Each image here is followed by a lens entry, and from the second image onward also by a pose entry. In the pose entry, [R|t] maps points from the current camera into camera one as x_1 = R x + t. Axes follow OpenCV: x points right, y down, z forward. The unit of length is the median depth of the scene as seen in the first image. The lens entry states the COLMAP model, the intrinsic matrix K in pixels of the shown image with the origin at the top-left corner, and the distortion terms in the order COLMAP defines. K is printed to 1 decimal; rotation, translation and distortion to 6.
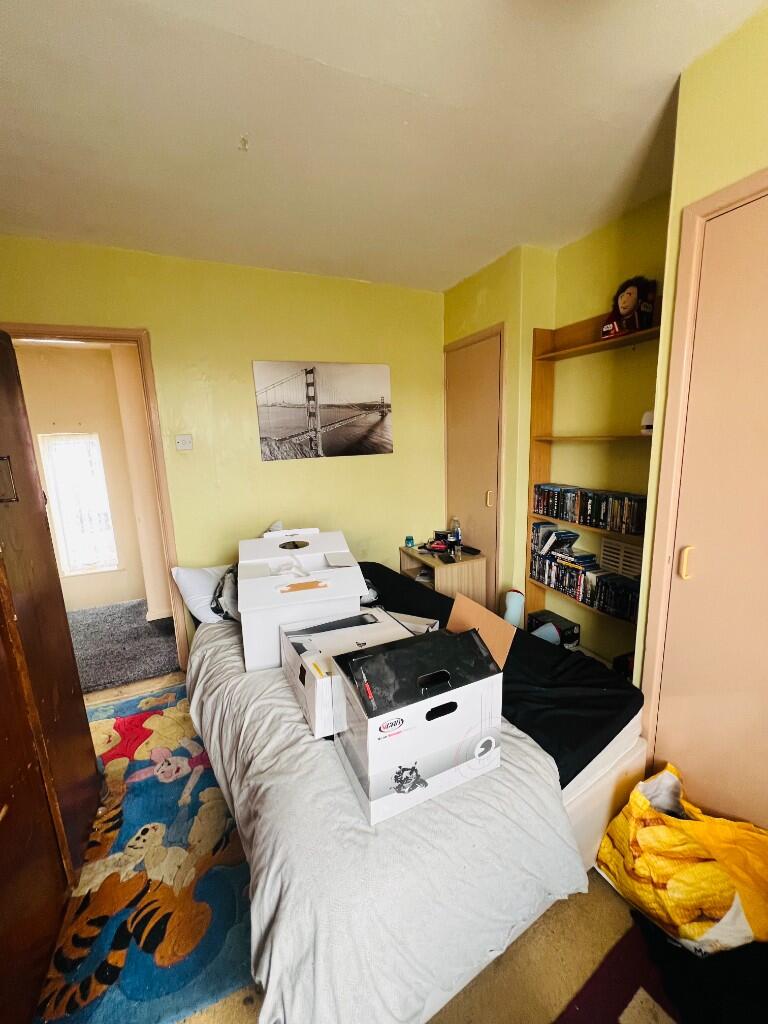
lens RADIAL K [[411.1, 0, 386.5], [0, 411.1, 510.7], [0, 0, 1]] dist [-0.002589, -0.000674]
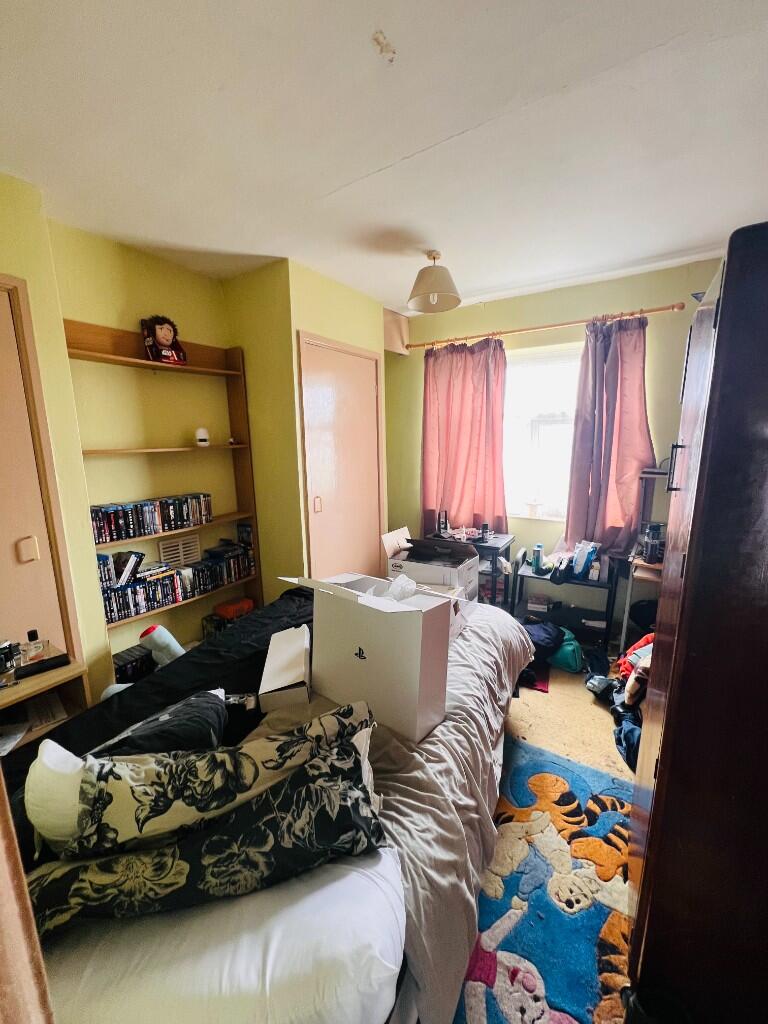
lens RADIAL K [[411.1, 0, 385.0], [0, 411.1, 515.3], [0, 0, 1]] dist [-0.002589, -0.000674]
pose [[-0.559237, -0.115033, 0.820988, -0.711650], [0.181996, 0.949131, 0.256959, -0.178248], [-0.808784, 0.293117, -0.509854, 1.095544]]
